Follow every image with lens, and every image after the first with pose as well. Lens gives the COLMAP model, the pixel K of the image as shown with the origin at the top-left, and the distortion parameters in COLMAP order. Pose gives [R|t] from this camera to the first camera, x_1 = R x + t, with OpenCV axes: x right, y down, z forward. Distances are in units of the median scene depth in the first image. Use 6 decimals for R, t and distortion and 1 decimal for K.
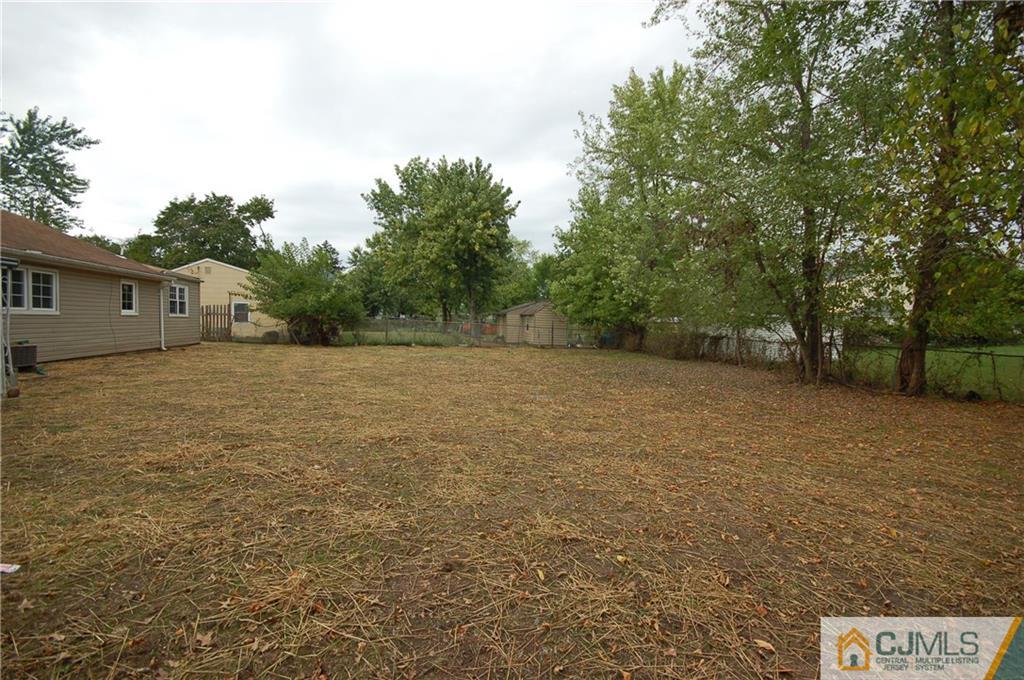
lens RADIAL K [[450.3, 0, 513.6], [0, 450.3, 339.3], [0, 0, 1]] dist [-0.001018, -0.000857]
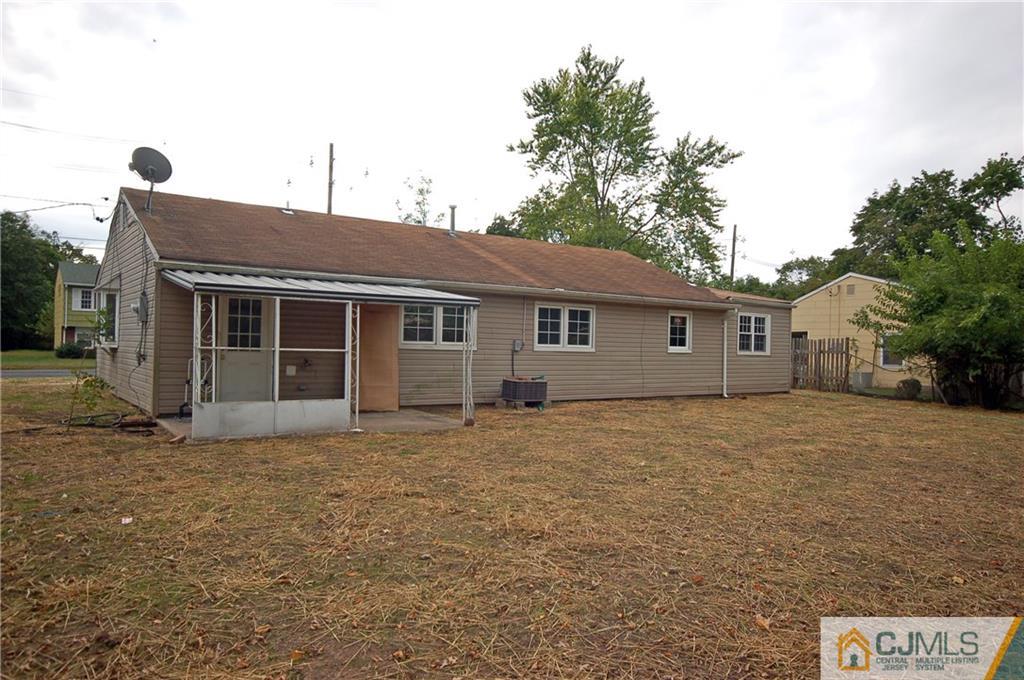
lens RADIAL K [[701.5, 0, 512.5], [0, 701.5, 342.1], [0, 0, 1]] dist [0.012881, 0.003896]
pose [[0.353237, -0.017826, -0.935364, 0.178522], [-0.051724, 0.997917, -0.038552, -0.004146], [0.934103, 0.061998, 0.351579, 0.161043]]
